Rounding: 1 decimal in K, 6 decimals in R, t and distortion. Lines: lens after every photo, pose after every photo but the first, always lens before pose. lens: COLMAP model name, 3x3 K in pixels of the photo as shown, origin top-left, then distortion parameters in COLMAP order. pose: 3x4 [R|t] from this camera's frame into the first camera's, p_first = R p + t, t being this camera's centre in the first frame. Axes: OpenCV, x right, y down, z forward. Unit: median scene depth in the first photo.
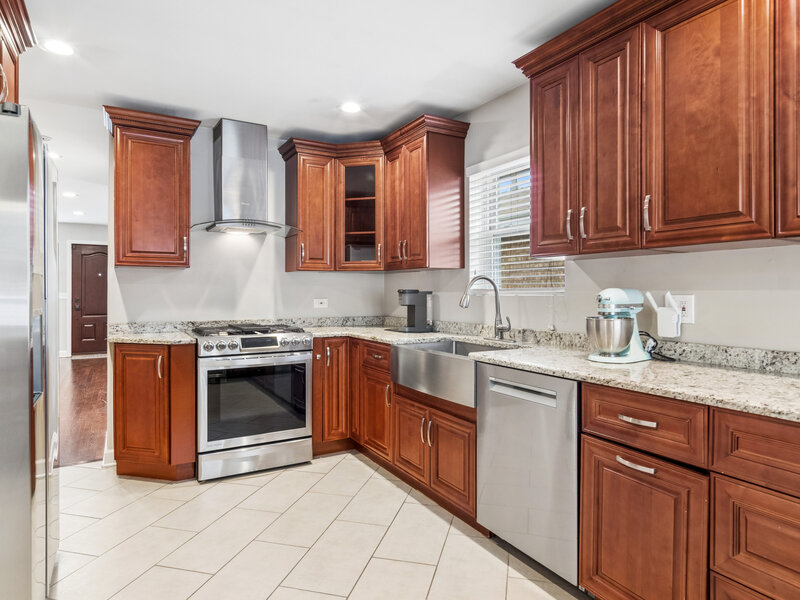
lens RADIAL K [[490.0, 0, 399.7], [0, 490.0, 295.9], [0, 0, 1]] dist [-0.000004, 0.003357]
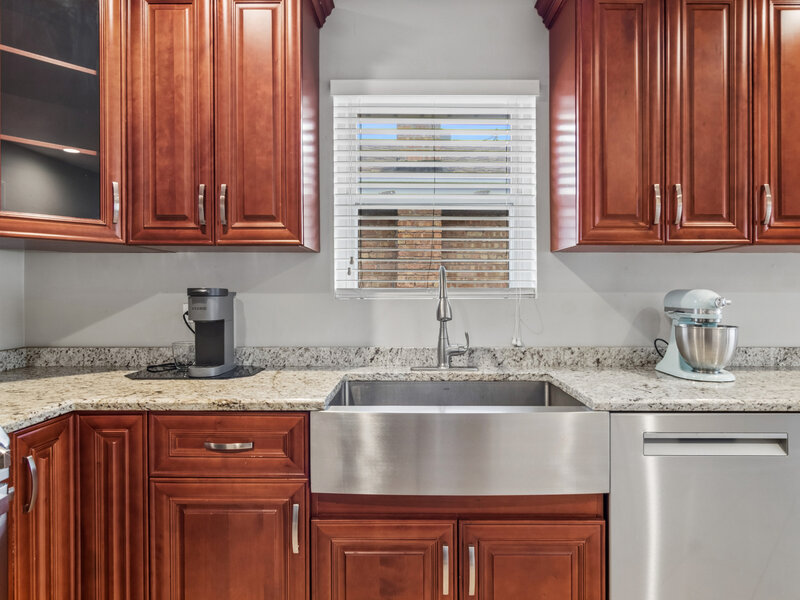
lens RADIAL K [[490.0, 0, 406.3], [0, 490.0, 296.1], [0, 0, 1]] dist [-0.000004, 0.003357]
pose [[0.497376, -0.009004, 0.867488, -0.381196], [0.005248, 0.999959, 0.007370, -0.009908], [-0.867519, 0.000887, 0.497403, 0.742033]]
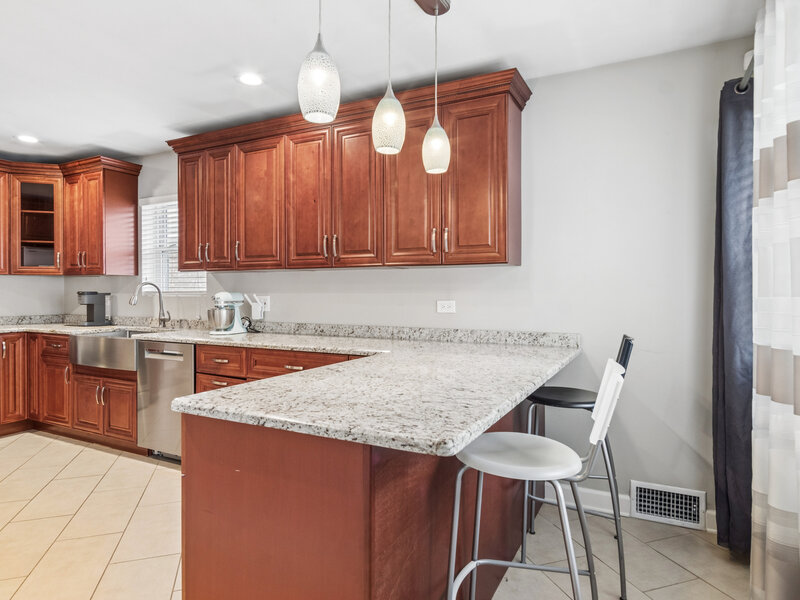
lens RADIAL K [[490.0, 0, 405.9], [0, 490.0, 296.2], [0, 0, 1]] dist [-0.000004, 0.003357]
pose [[0.841056, -0.004049, 0.540933, 0.030147], [0.003471, 0.999992, 0.002088, -0.001320], [-0.540937, 0.000122, 0.841063, -0.578249]]
